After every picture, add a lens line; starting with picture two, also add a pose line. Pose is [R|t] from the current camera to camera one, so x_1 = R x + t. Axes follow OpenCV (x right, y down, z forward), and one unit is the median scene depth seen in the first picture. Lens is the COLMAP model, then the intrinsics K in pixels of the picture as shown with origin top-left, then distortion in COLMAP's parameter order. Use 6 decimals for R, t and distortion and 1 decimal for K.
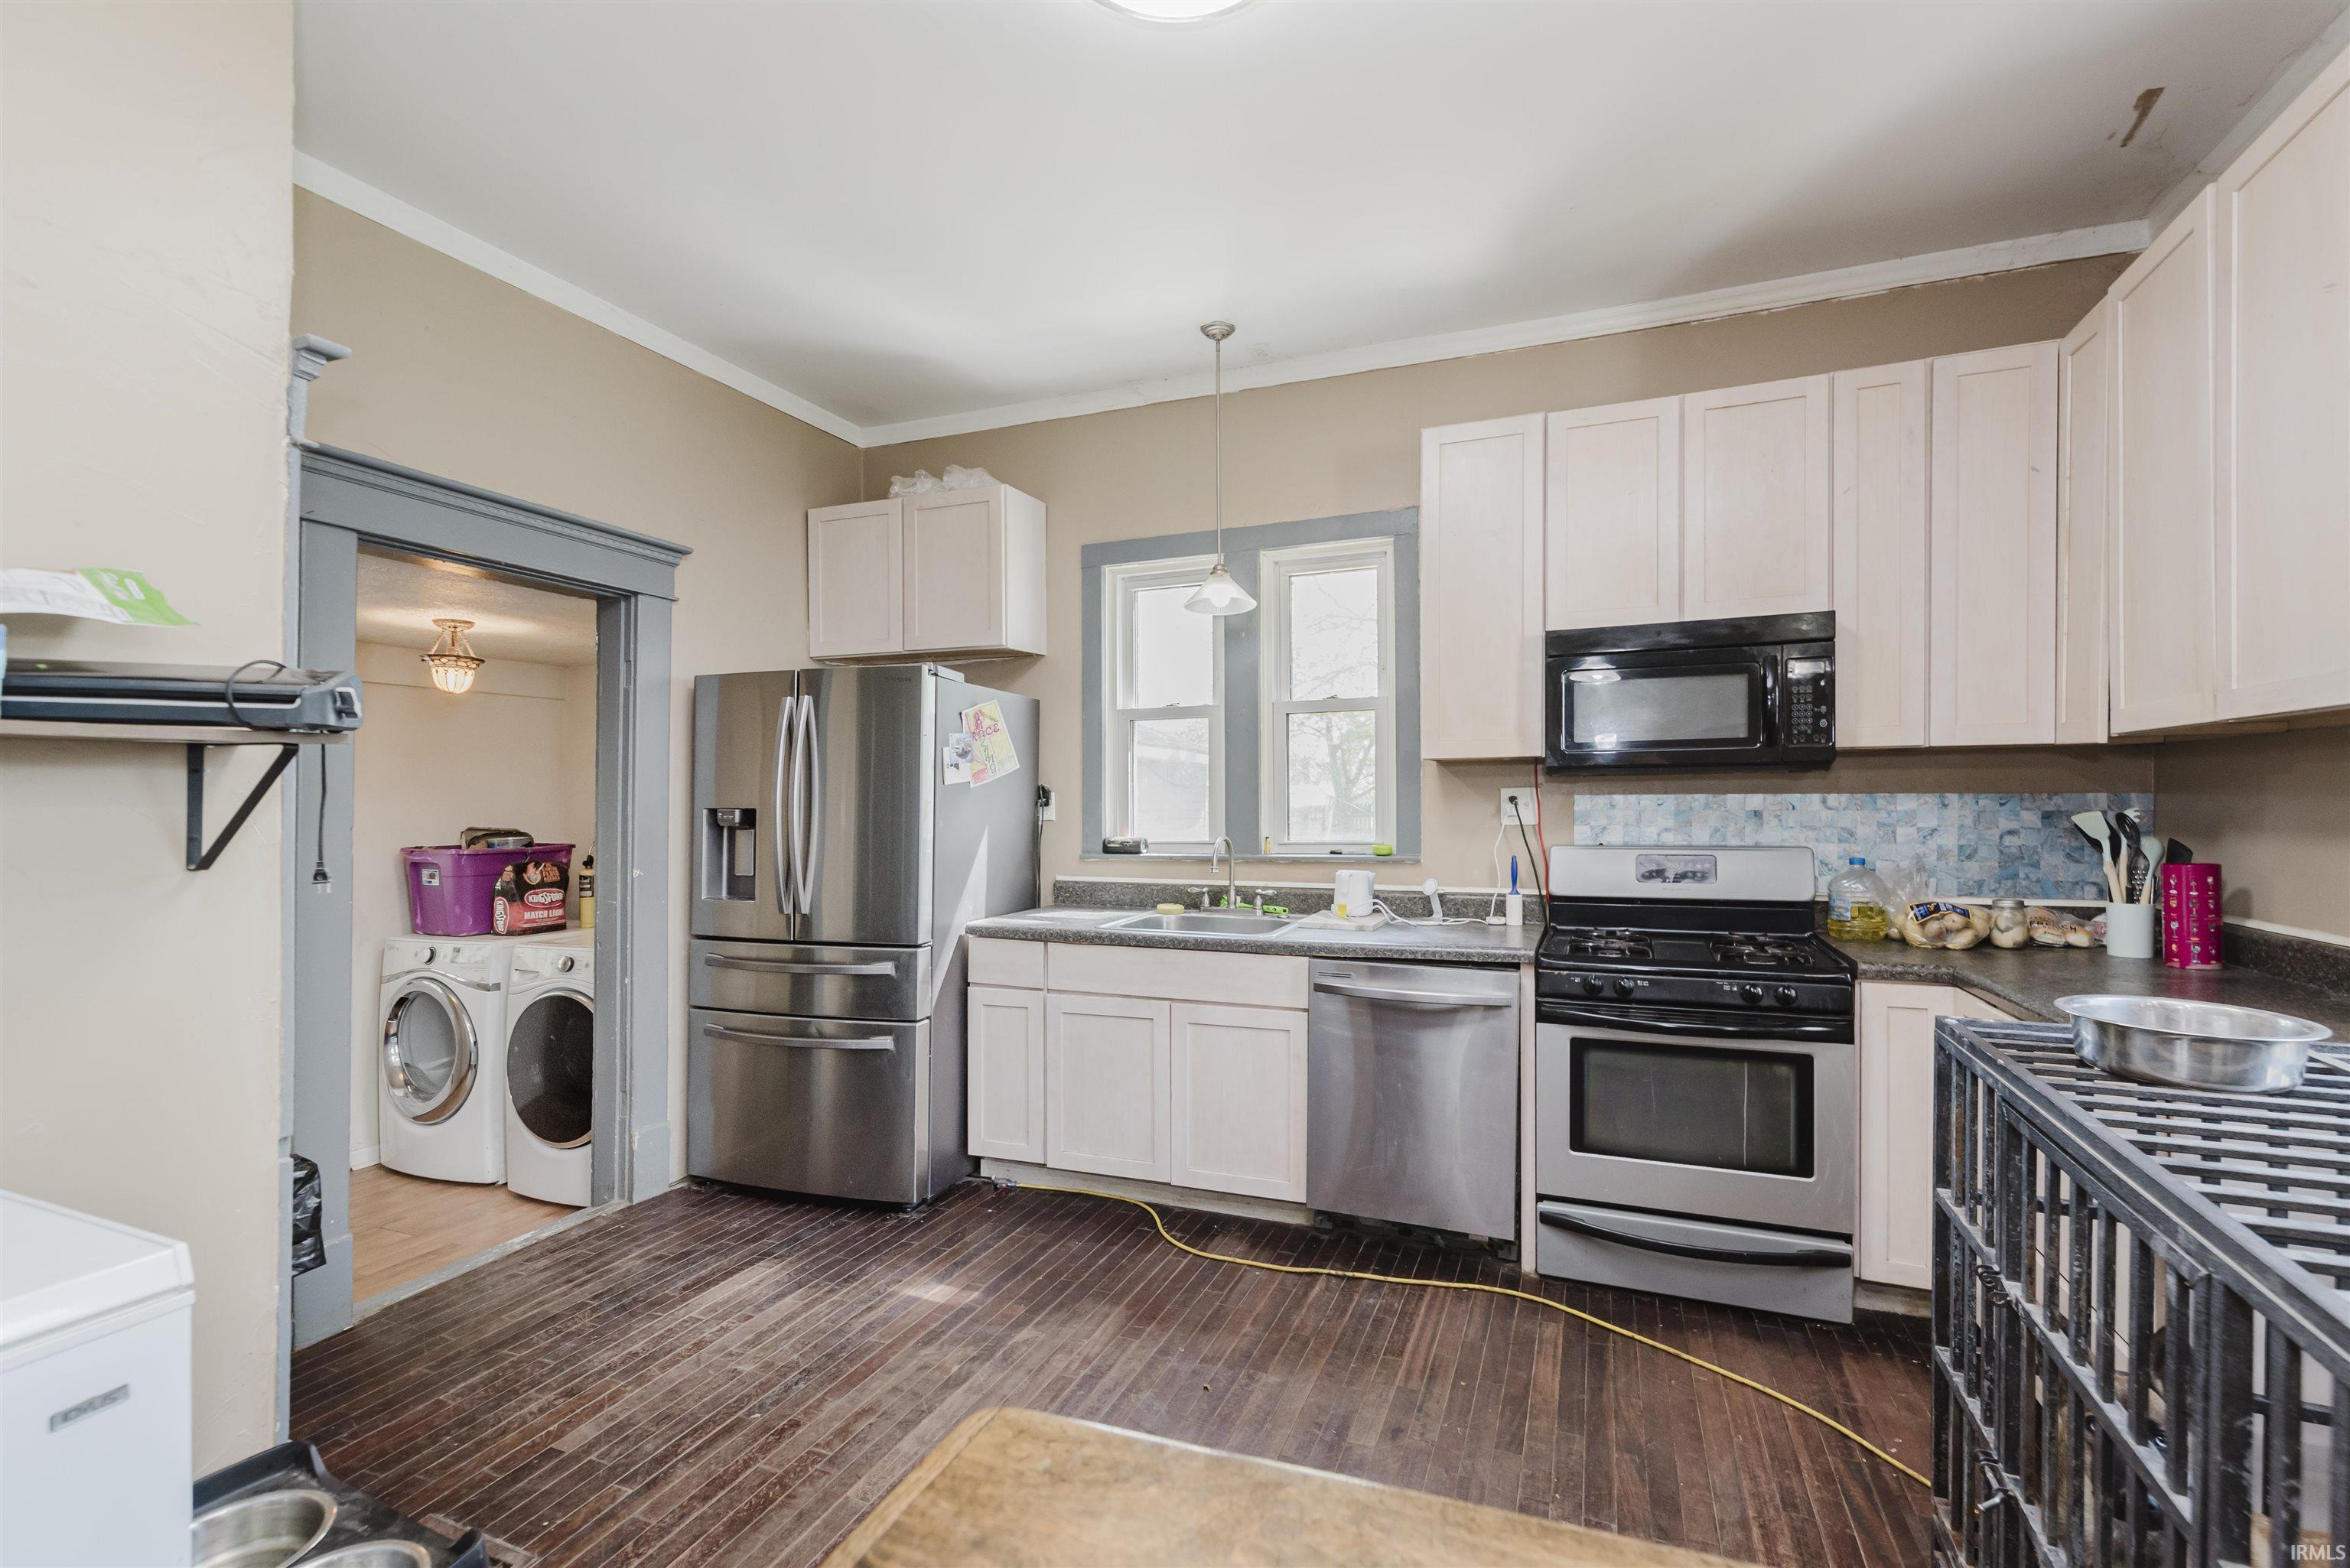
lens RADIAL K [[1023.4, 0, 1210.6], [0, 1023.4, 809.3], [0, 0, 1]] dist [0.000583, 0.000819]
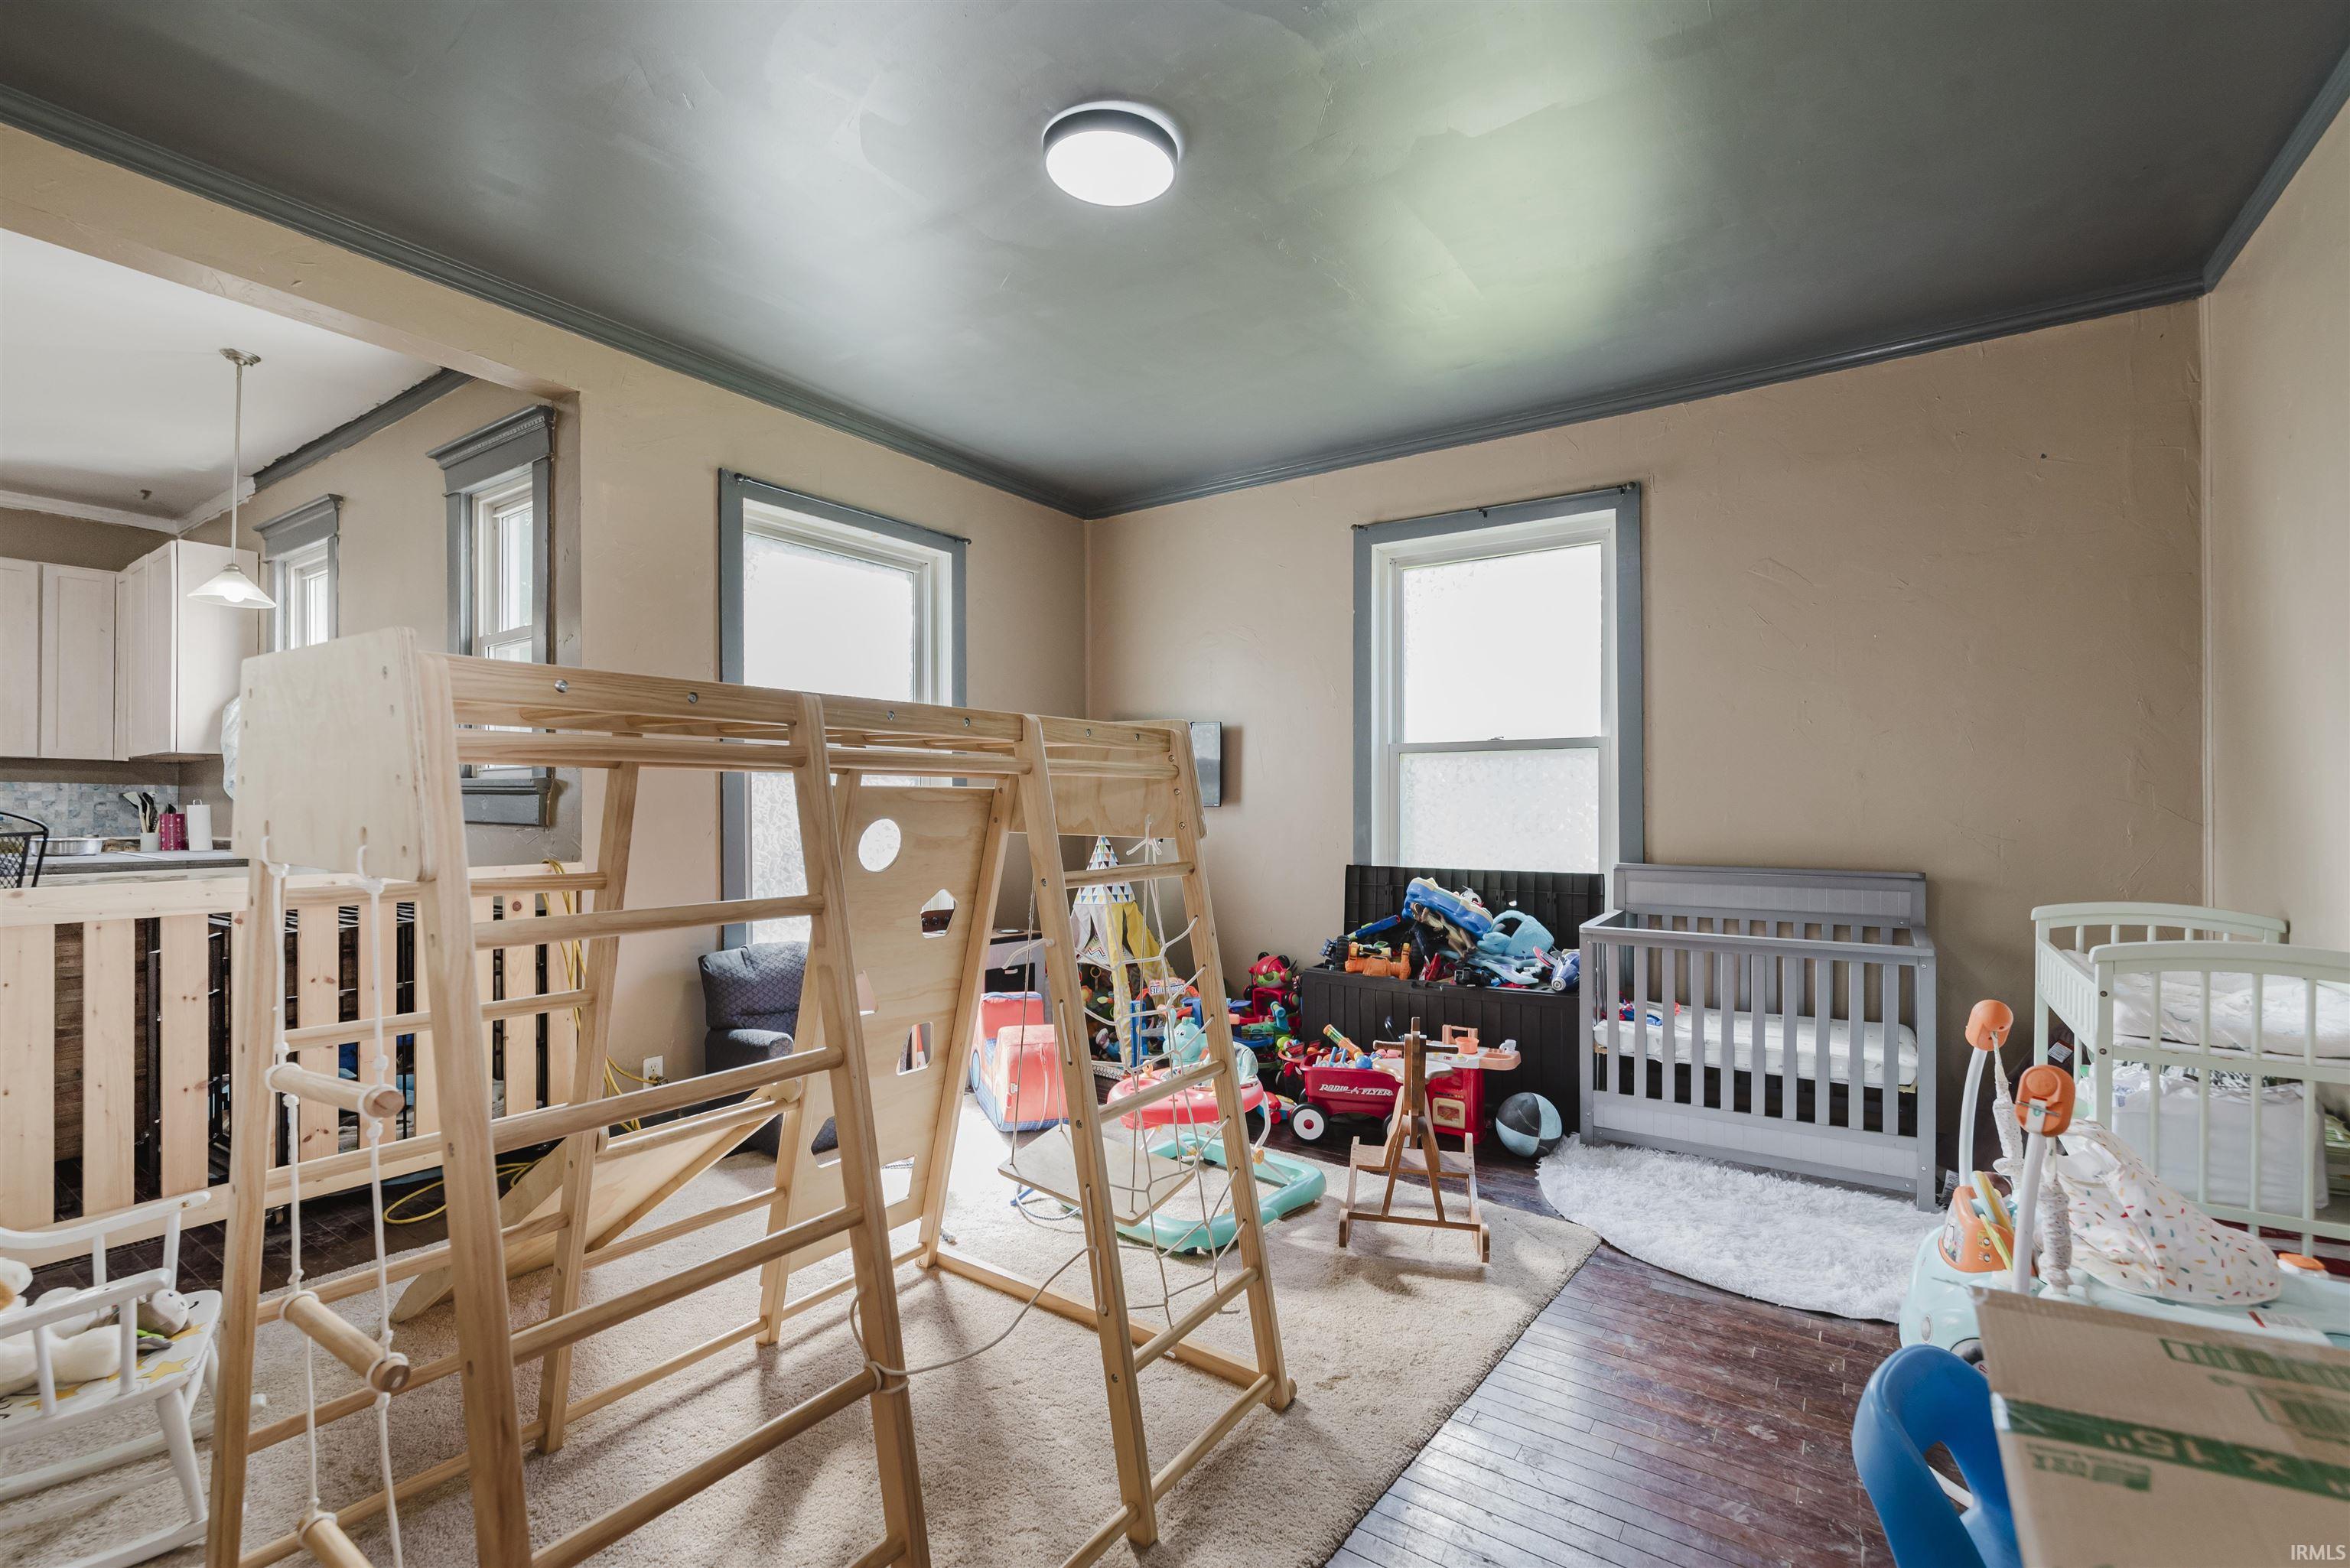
lens RADIAL K [[1023.4, 0, 1161.9], [0, 1023.4, 806.4], [0, 0, 1]] dist [0.000583, 0.000819]
pose [[0.238333, 0.013294, 0.971092, -0.660124], [0.010162, 0.999817, -0.016182, 0.080520], [-0.971130, 0.013725, 0.238155, -1.469610]]
